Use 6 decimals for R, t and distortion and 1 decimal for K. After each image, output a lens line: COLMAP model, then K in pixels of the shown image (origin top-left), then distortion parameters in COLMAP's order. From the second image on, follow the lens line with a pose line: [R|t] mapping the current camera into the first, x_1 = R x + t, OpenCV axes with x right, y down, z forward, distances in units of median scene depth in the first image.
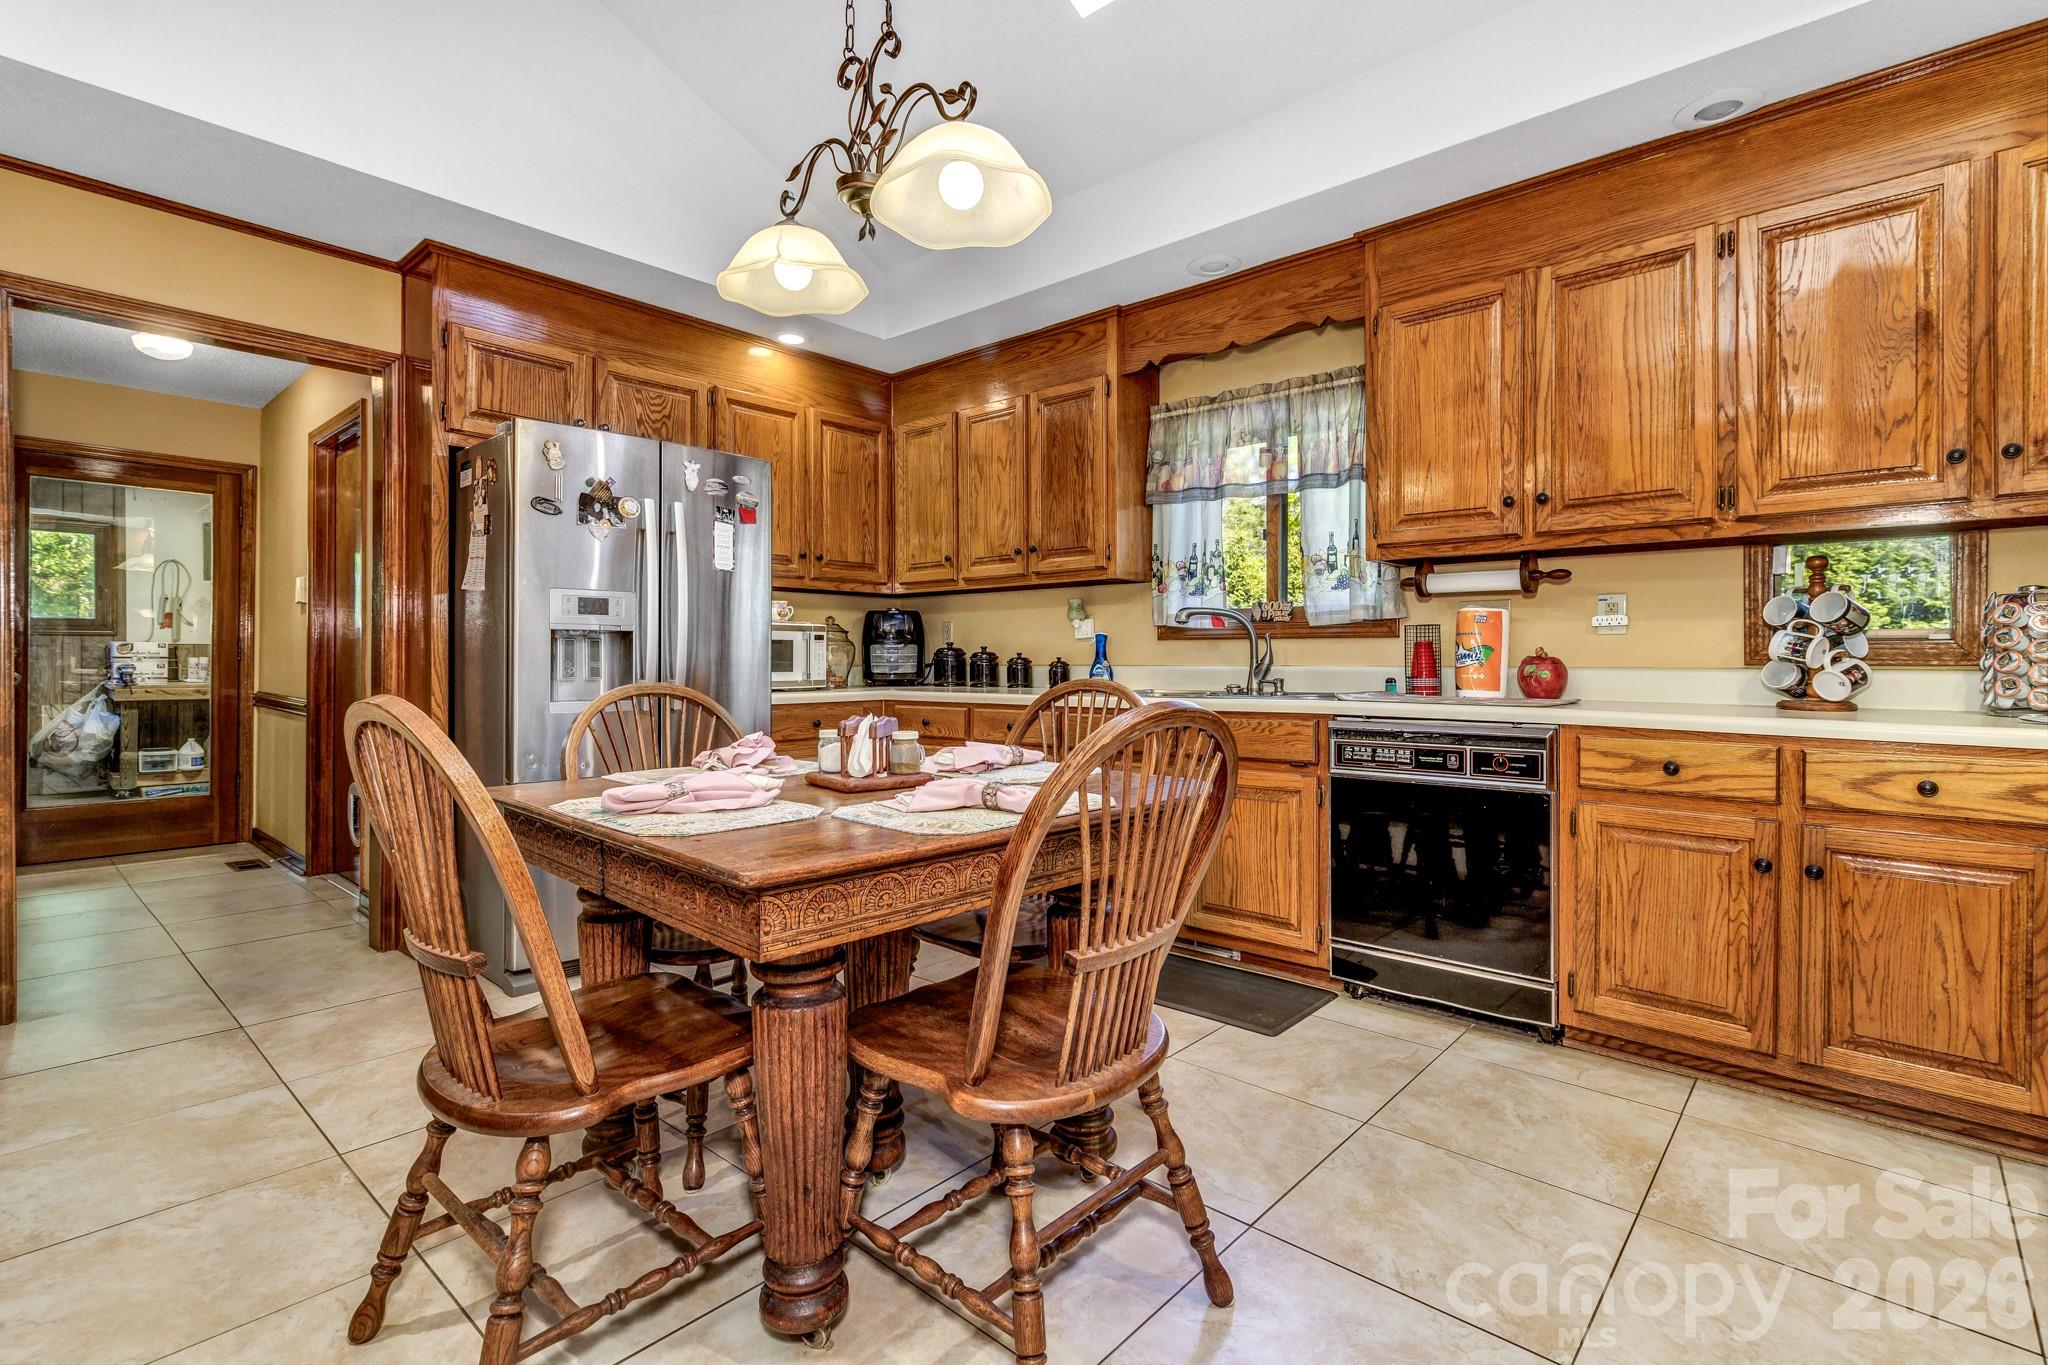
lens RADIAL K [[938.6, 0, 1031.0], [0, 938.6, 658.8], [0, 0, 1]] dist [0.003998, 0.000444]
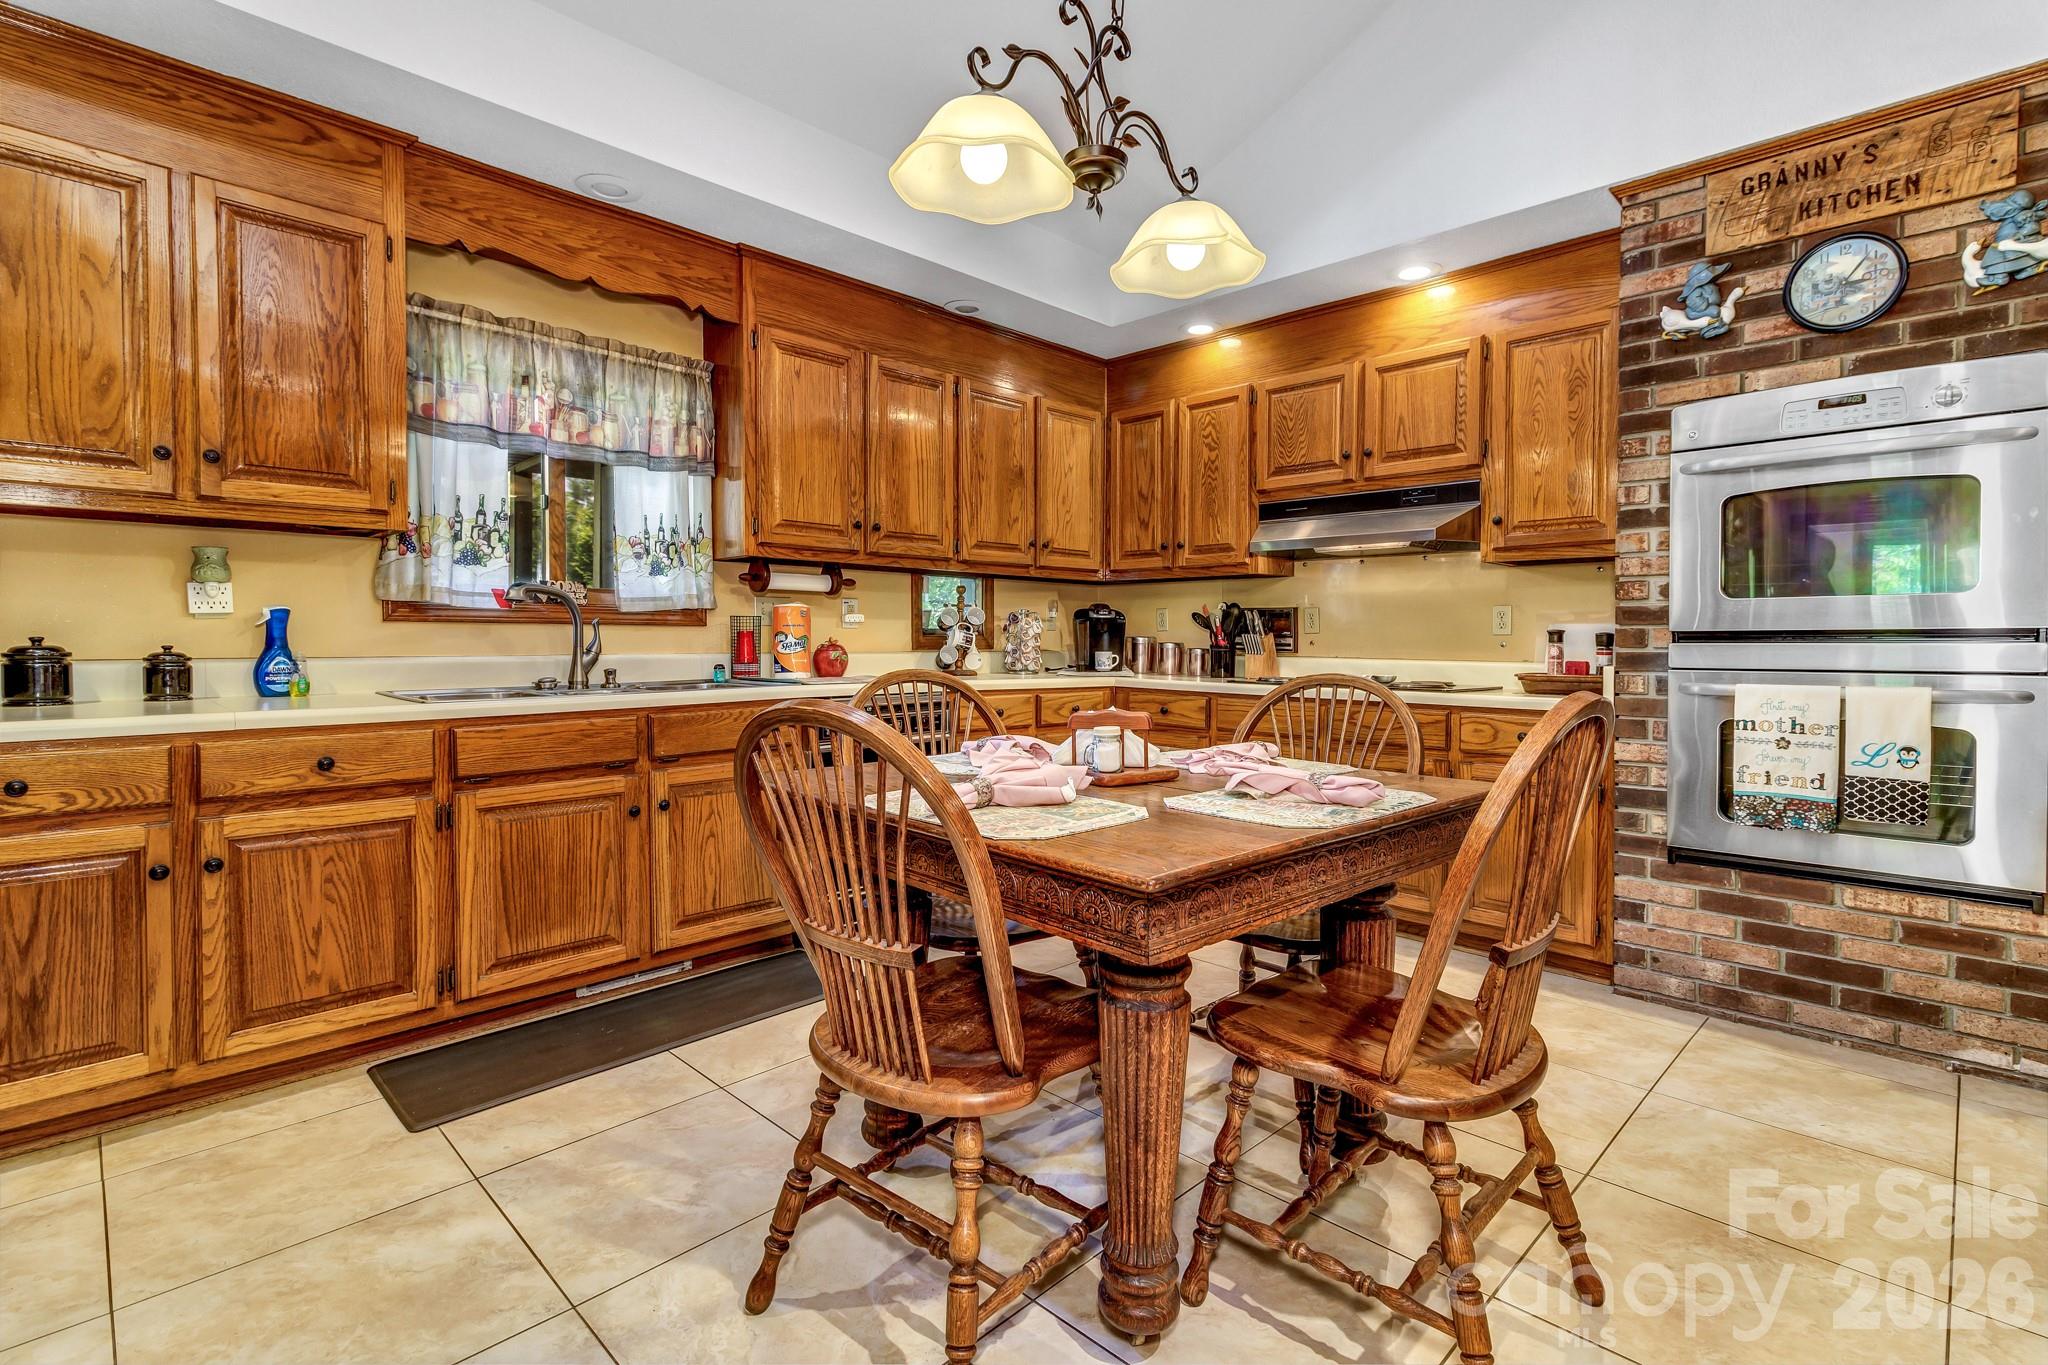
lens RADIAL K [[964.1, 0, 1013.9], [0, 964.1, 656.9], [0, 0, 1]] dist [0.002945, -0.000040]
pose [[0.063720, -0.013551, 0.997876, -0.646826], [0.004768, 0.999901, 0.013274, -0.000977], [-0.997956, 0.003912, 0.063779, 0.561038]]
